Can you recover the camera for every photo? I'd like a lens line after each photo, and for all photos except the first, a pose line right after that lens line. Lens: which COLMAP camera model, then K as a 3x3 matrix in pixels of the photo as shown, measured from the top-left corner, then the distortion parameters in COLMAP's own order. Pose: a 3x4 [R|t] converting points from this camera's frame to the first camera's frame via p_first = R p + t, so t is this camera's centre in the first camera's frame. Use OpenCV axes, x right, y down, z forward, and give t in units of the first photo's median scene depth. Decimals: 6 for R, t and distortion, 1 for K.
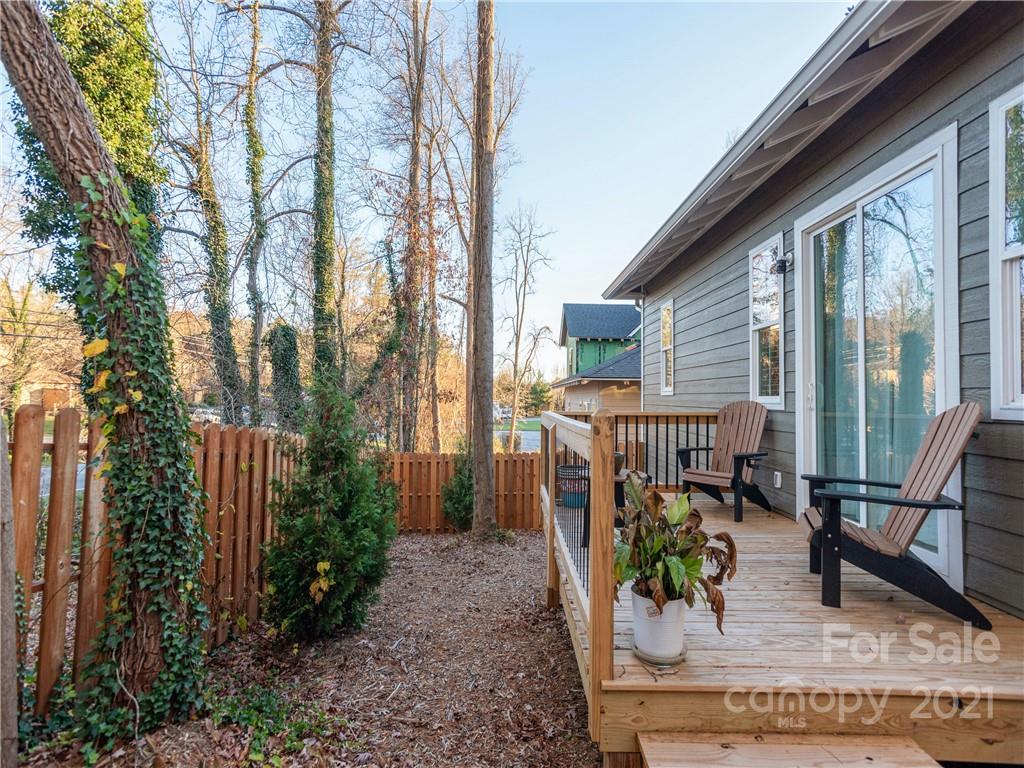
lens RADIAL K [[502.7, 0, 515.4], [0, 502.7, 386.4], [0, 0, 1]] dist [-0.019657, 0.015441]
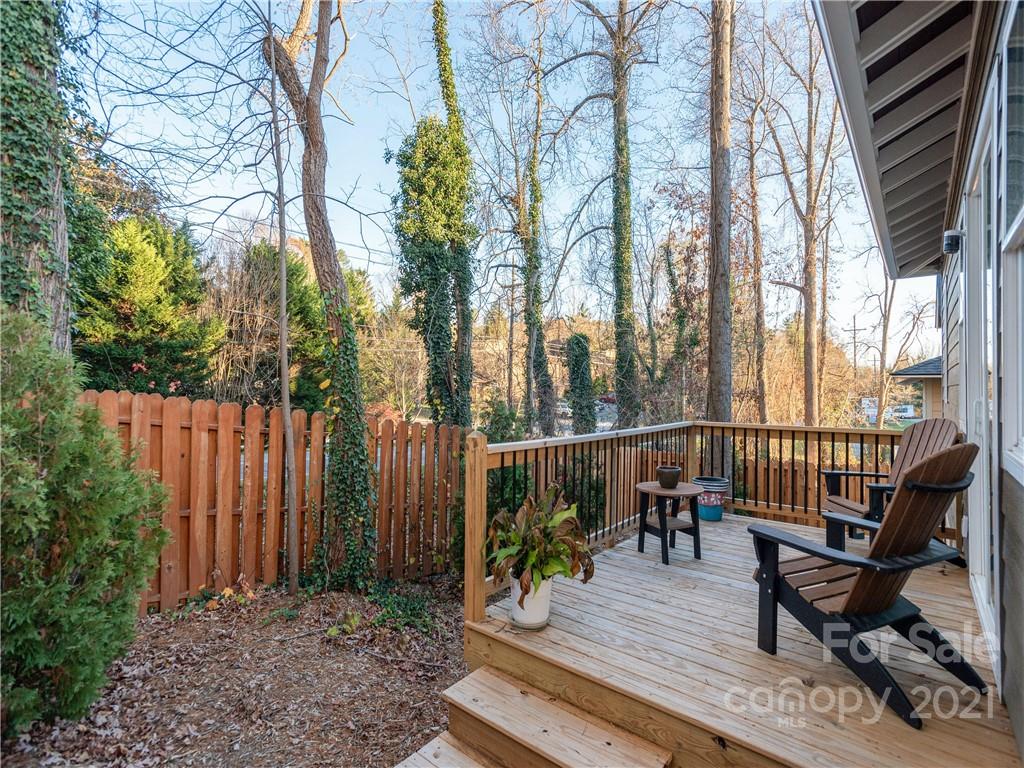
lens RADIAL K [[502.7, 0, 503.1], [0, 502.7, 385.2], [0, 0, 1]] dist [-0.019657, 0.015441]
pose [[0.772328, -0.007031, -0.635186, 0.134395], [0.012560, 0.999912, 0.004204, -0.011060], [0.635100, -0.011225, 0.772348, -0.005458]]
